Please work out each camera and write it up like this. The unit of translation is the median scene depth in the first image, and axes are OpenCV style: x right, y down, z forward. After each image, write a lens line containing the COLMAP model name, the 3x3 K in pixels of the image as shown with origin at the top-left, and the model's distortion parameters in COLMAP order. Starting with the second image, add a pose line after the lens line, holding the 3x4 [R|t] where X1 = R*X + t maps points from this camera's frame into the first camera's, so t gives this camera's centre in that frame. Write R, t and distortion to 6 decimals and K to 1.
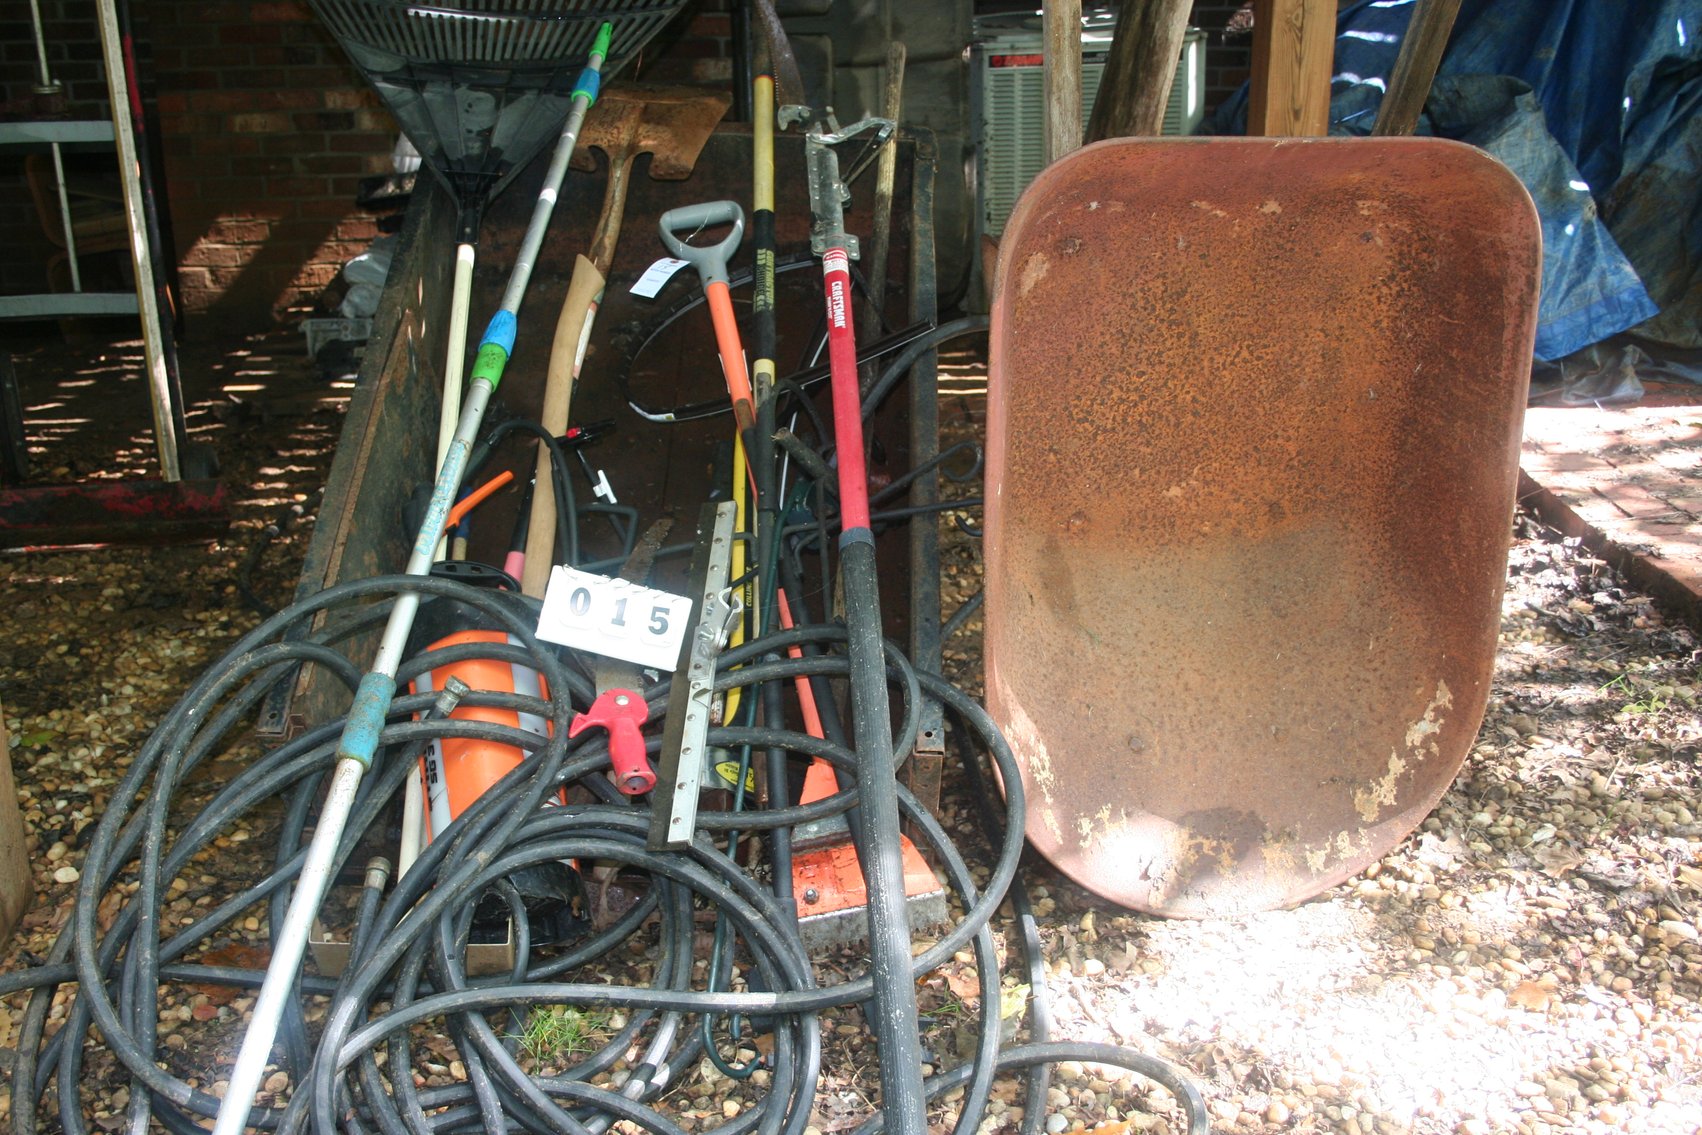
lens RADIAL K [[1771.7, 0, 848.3], [0, 1771.7, 568.6], [0, 0, 1]] dist [-0.023465, 0.000000]
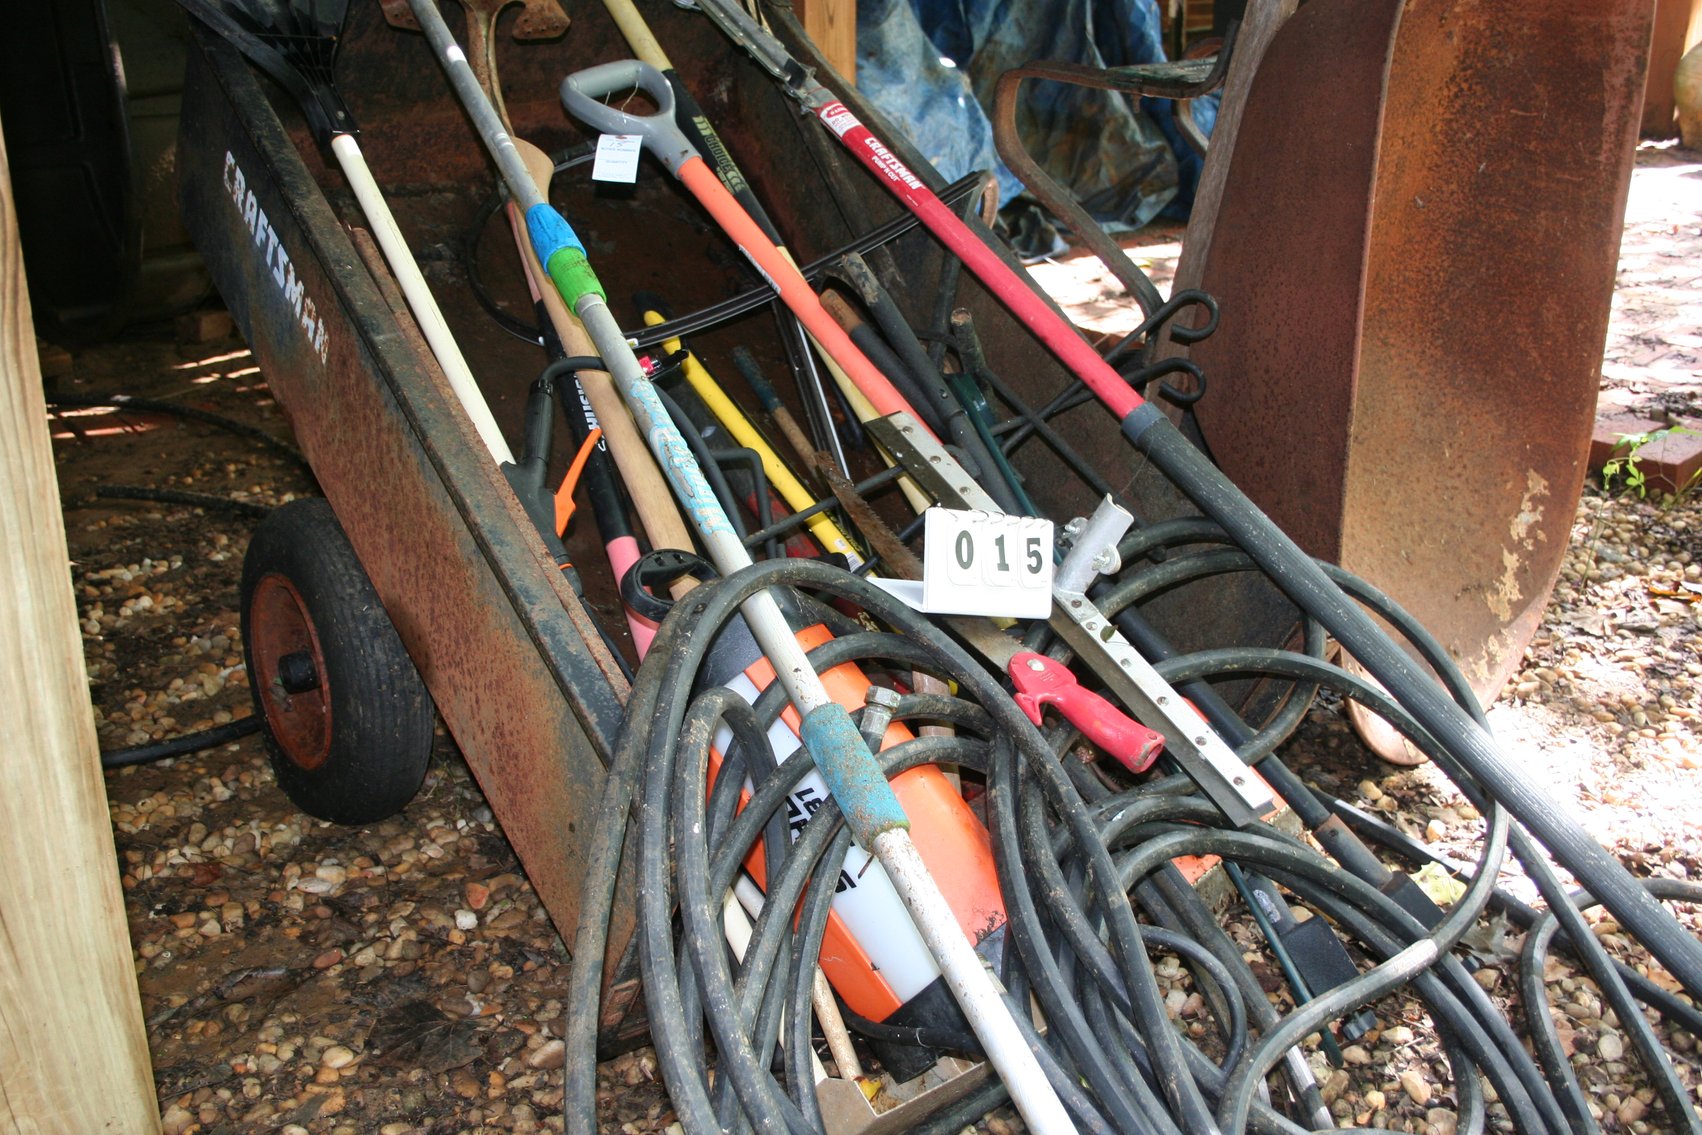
lens RADIAL K [[1771.7, 0, 850.4], [0, 1771.7, 564.0], [0, 0, 1]] dist [-0.023465, 0.000000]
pose [[0.789270, -0.202943, 0.579541, -0.581794], [0.194318, 0.977850, 0.077783, -0.039888], [-0.582490, 0.051223, 0.811223, 0.400030]]
